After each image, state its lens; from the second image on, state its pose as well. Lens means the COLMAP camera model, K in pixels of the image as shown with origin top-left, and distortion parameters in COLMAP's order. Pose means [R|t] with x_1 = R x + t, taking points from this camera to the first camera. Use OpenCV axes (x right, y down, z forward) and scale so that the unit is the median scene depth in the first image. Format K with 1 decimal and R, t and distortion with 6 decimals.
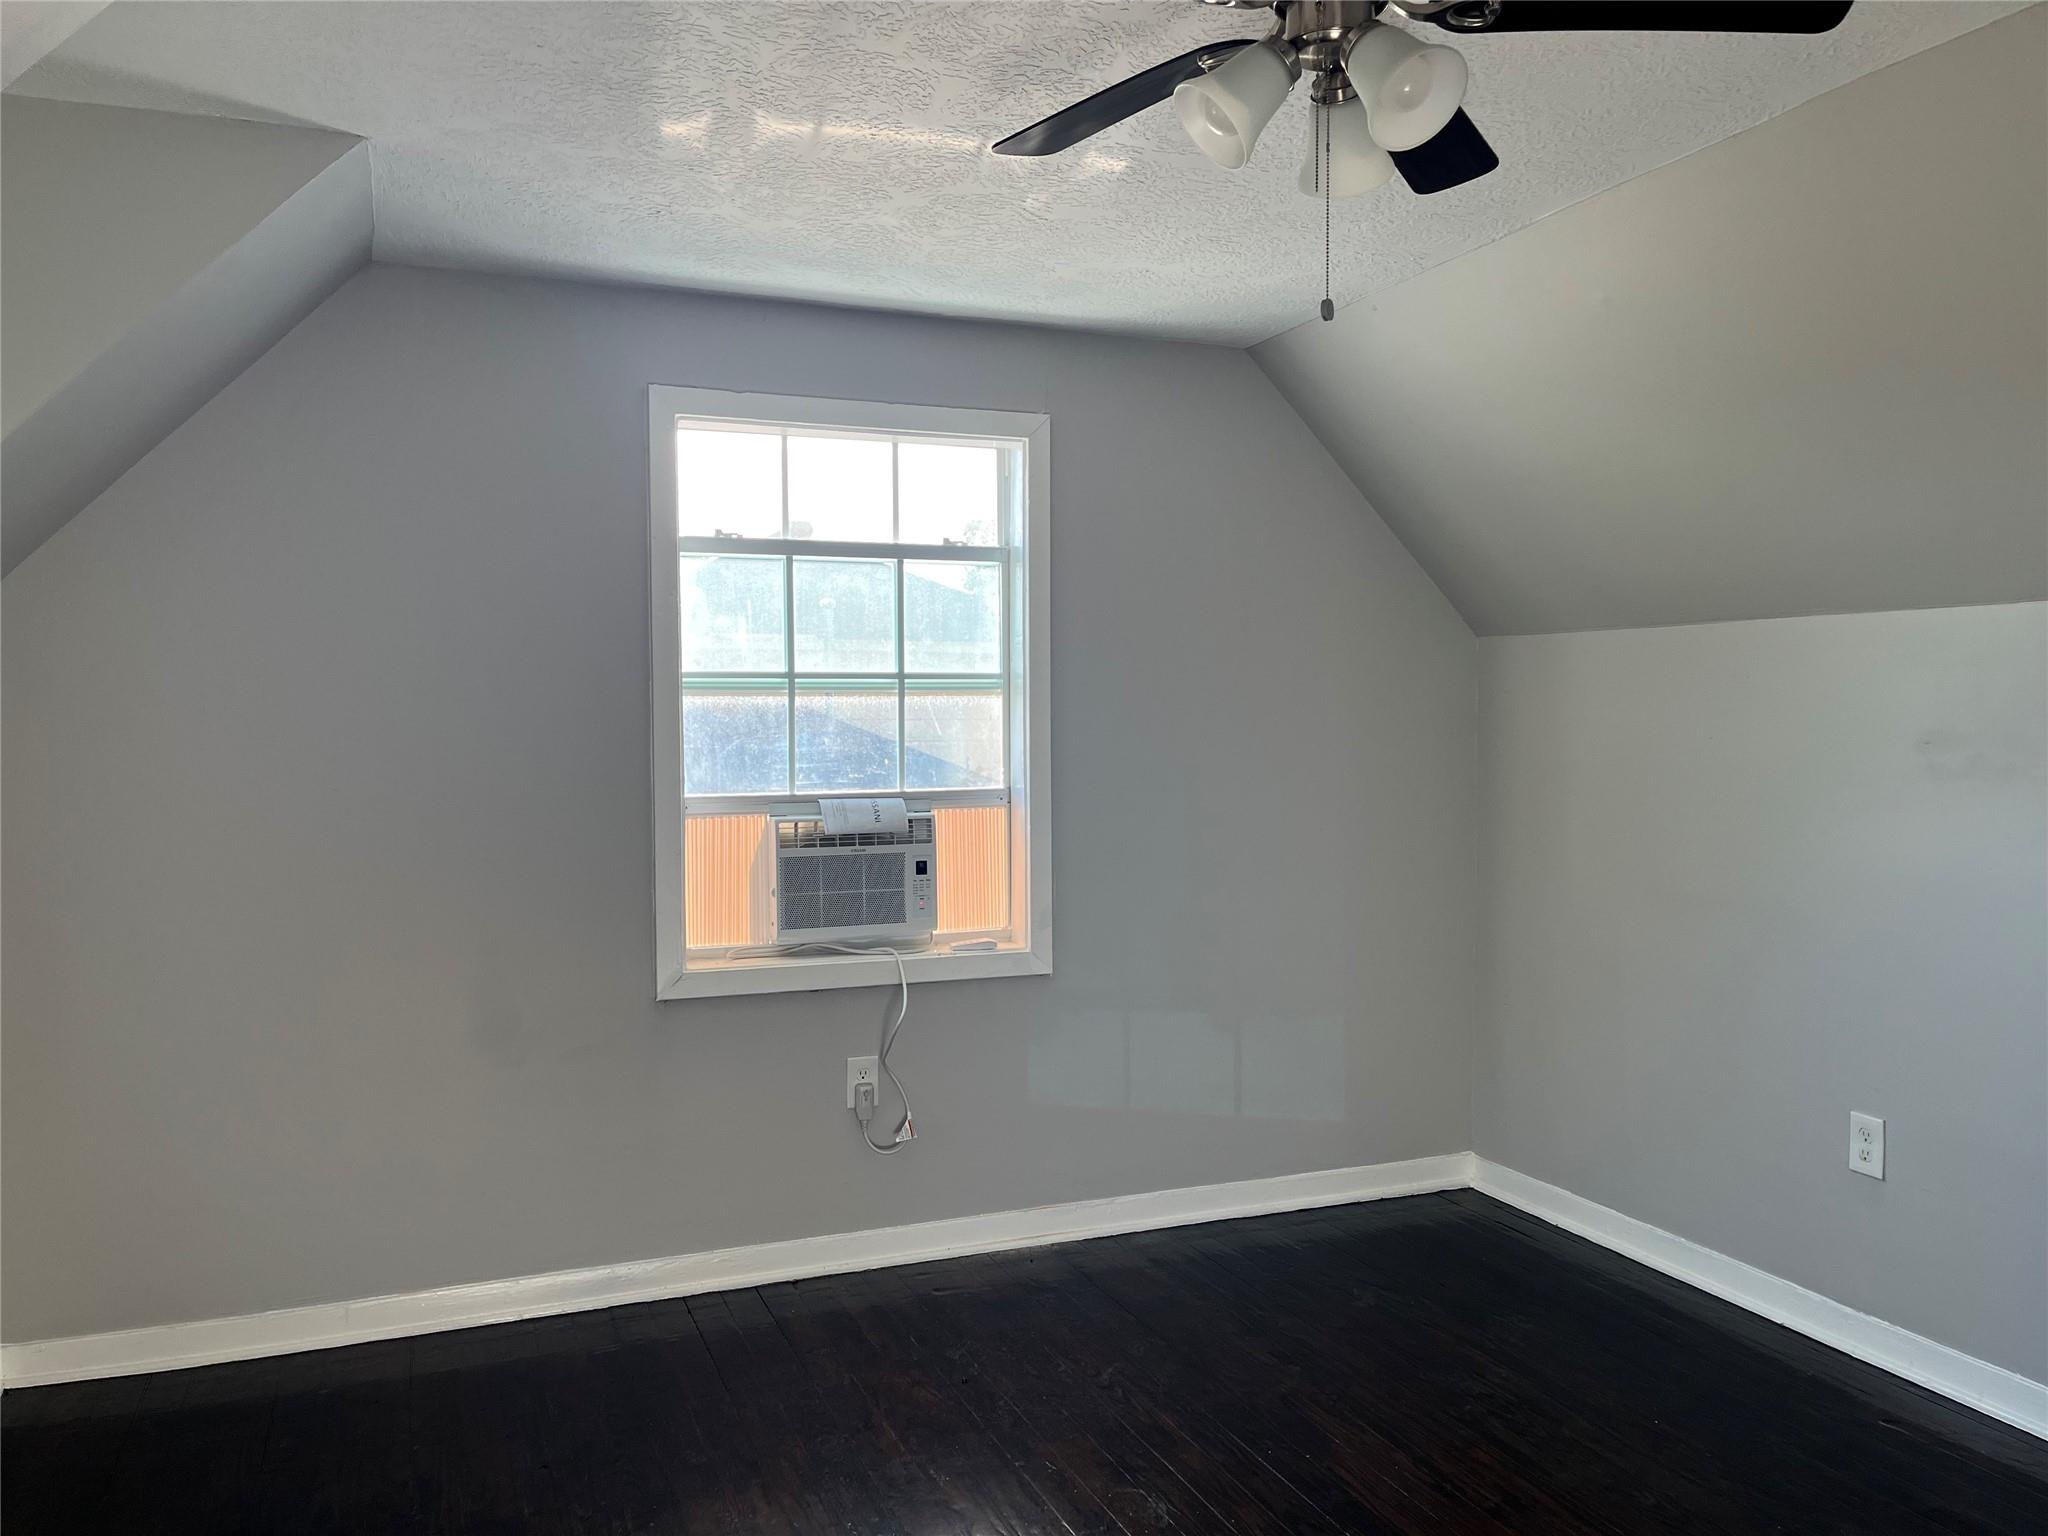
lens RADIAL K [[1542.8, 0, 1013.4], [0, 1542.8, 770.1], [0, 0, 1]] dist [0.044171, -0.074547]
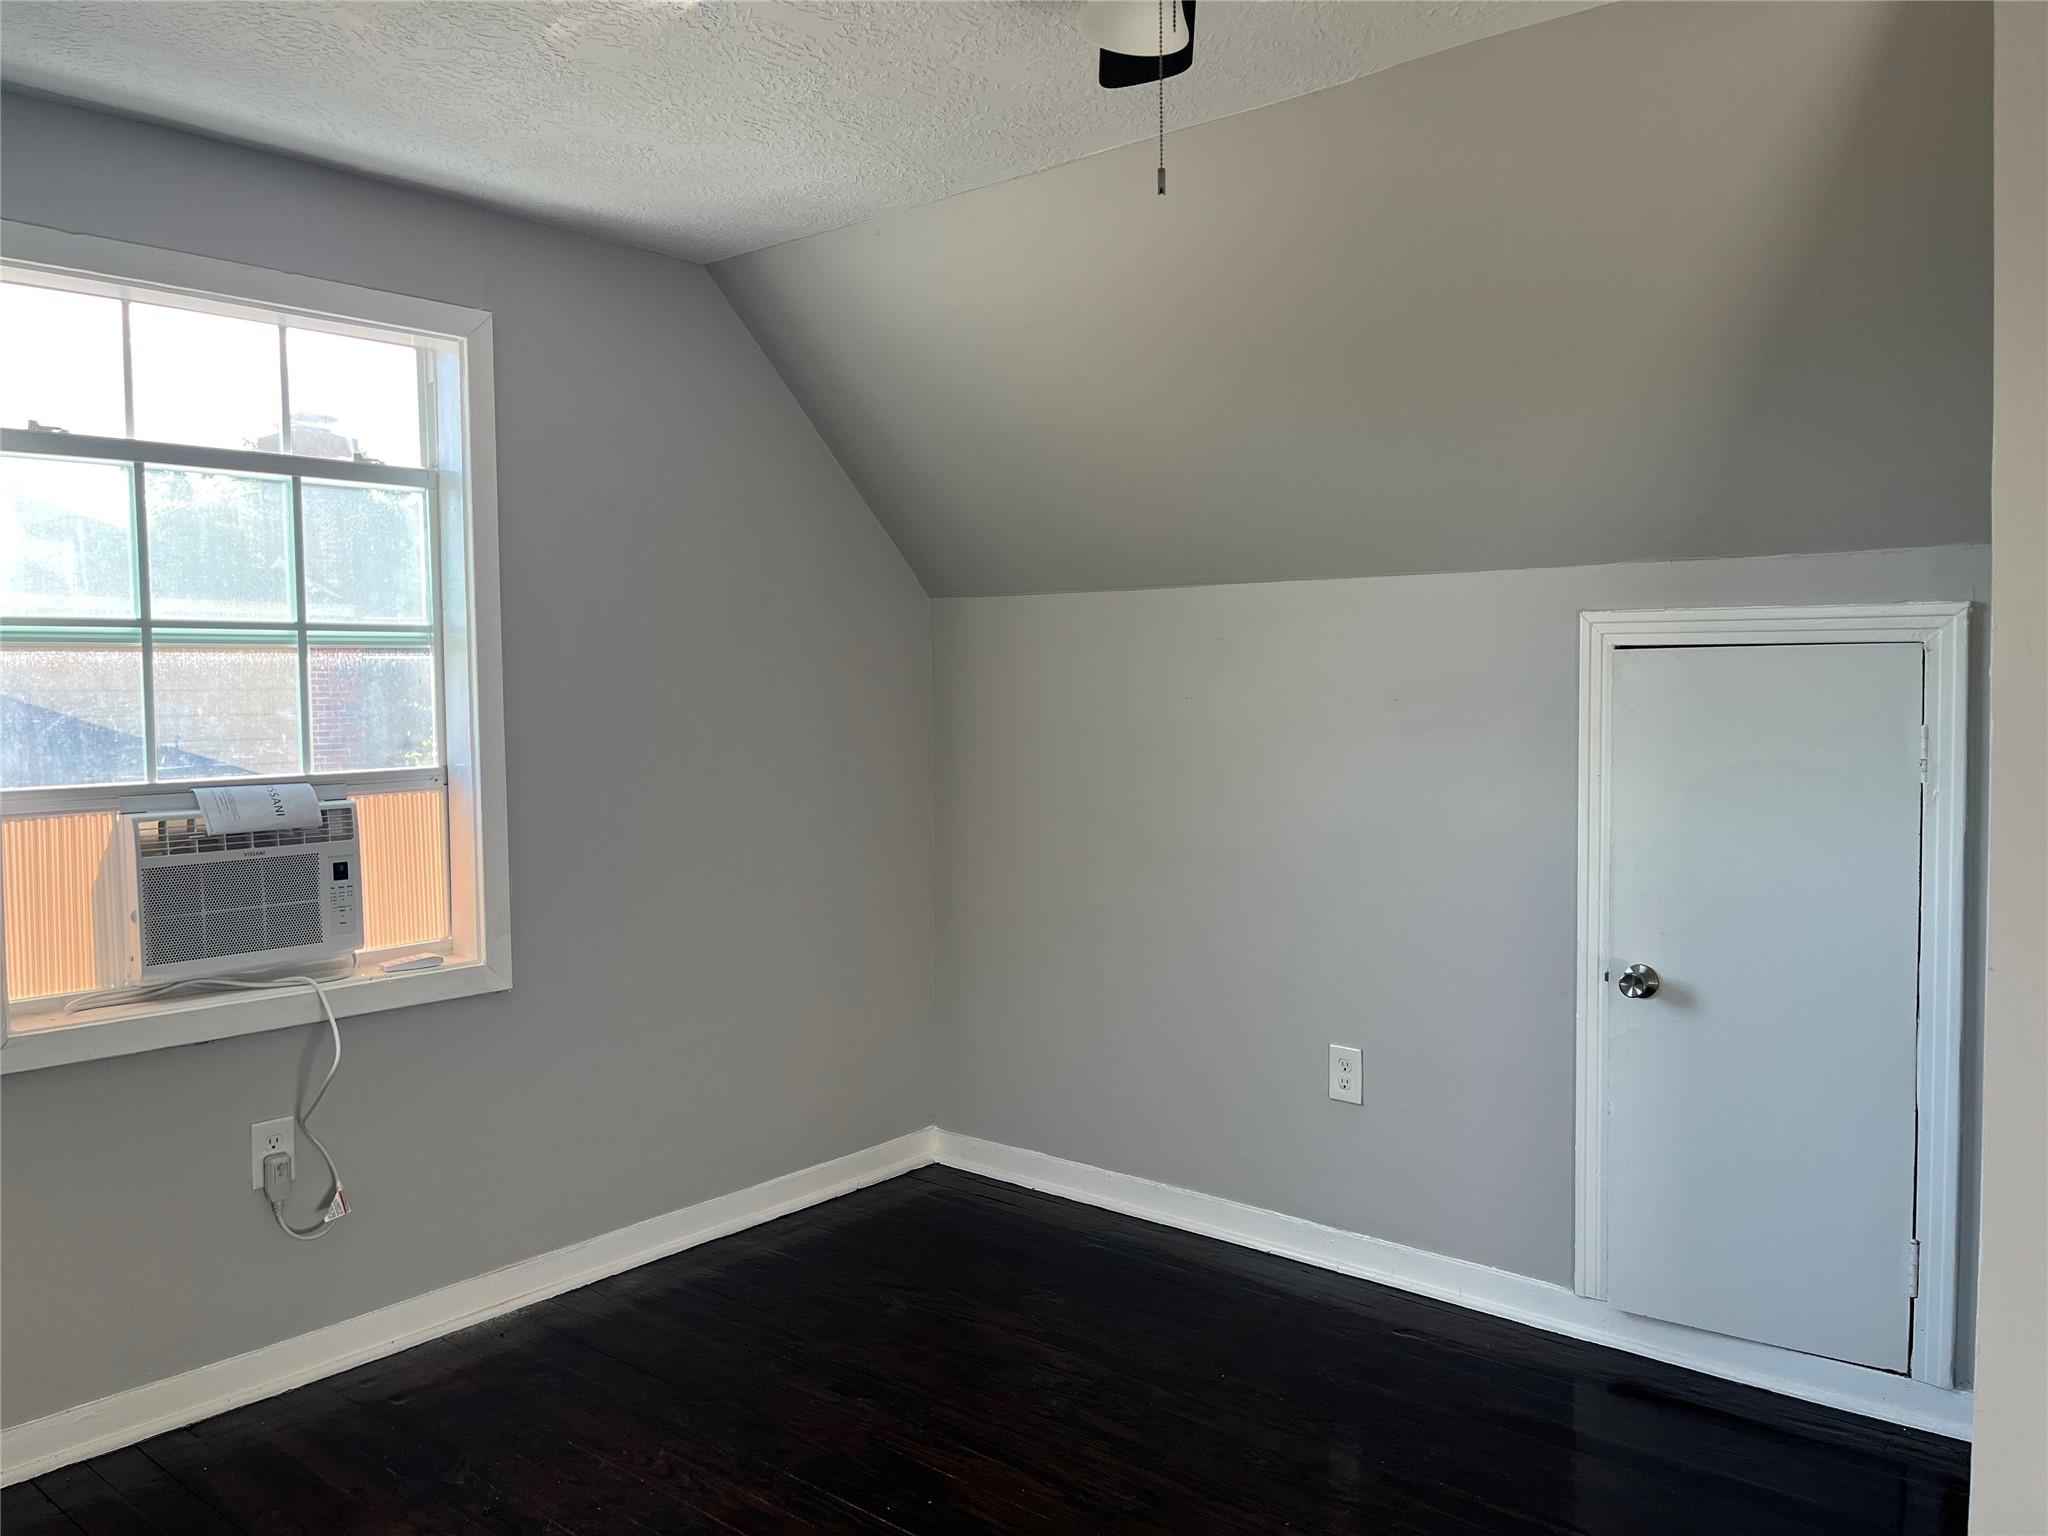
lens RADIAL K [[1542.8, 0, 1032.3], [0, 1542.8, 764.5], [0, 0, 1]] dist [0.044171, -0.074547]
pose [[0.878523, -0.028079, 0.476875, -0.127019], [0.020516, 0.999568, 0.021059, -0.000545], [-0.477260, -0.008717, 0.878719, 0.137712]]
